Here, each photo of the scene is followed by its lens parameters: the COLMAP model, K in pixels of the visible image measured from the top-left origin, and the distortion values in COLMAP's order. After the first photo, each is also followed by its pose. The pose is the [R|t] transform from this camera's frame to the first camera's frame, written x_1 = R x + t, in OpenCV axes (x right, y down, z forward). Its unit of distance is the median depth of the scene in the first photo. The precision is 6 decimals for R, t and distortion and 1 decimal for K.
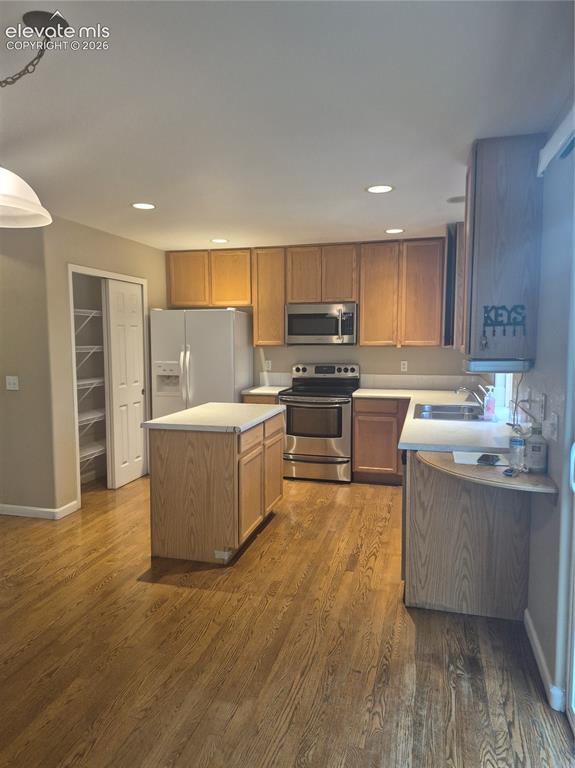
lens RADIAL K [[530.2, 0, 276.8], [0, 530.2, 382.9], [0, 0, 1]] dist [0.135208, -0.170255]
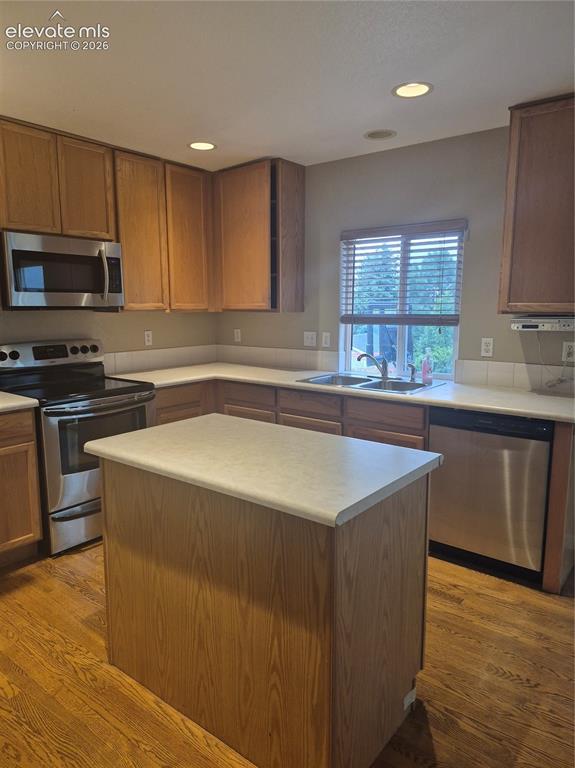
lens RADIAL K [[530.2, 0, 276.8], [0, 530.2, 382.9], [0, 0, 1]] dist [0.135208, -0.170255]
pose [[0.395441, -0.137317, 0.908169, -0.377135], [0.082355, 0.990080, 0.113842, -0.040410], [-0.914792, 0.029774, 0.402827, 0.554905]]
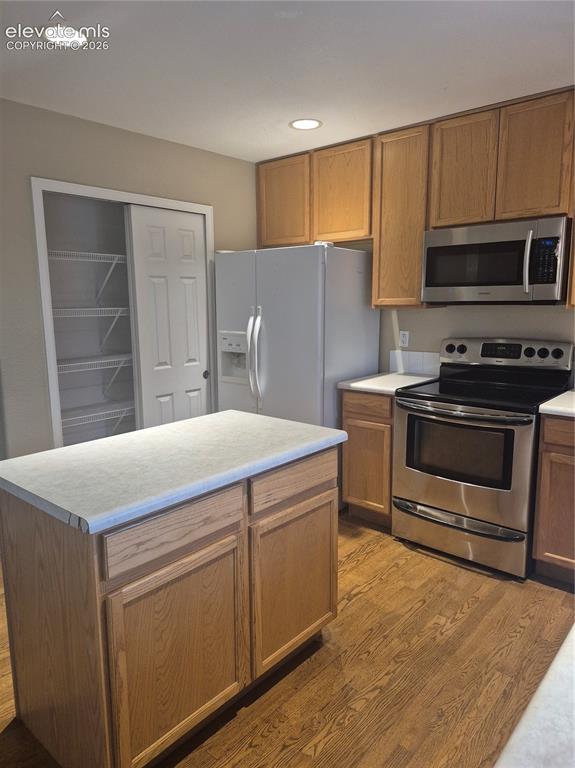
lens RADIAL K [[530.2, 0, 276.8], [0, 530.2, 382.9], [0, 0, 1]] dist [0.135208, -0.170255]
pose [[0.900408, 0.061667, -0.430654, 0.129957], [-0.028466, 0.996133, 0.083123, -0.032790], [0.434114, -0.062586, 0.898681, 0.424409]]
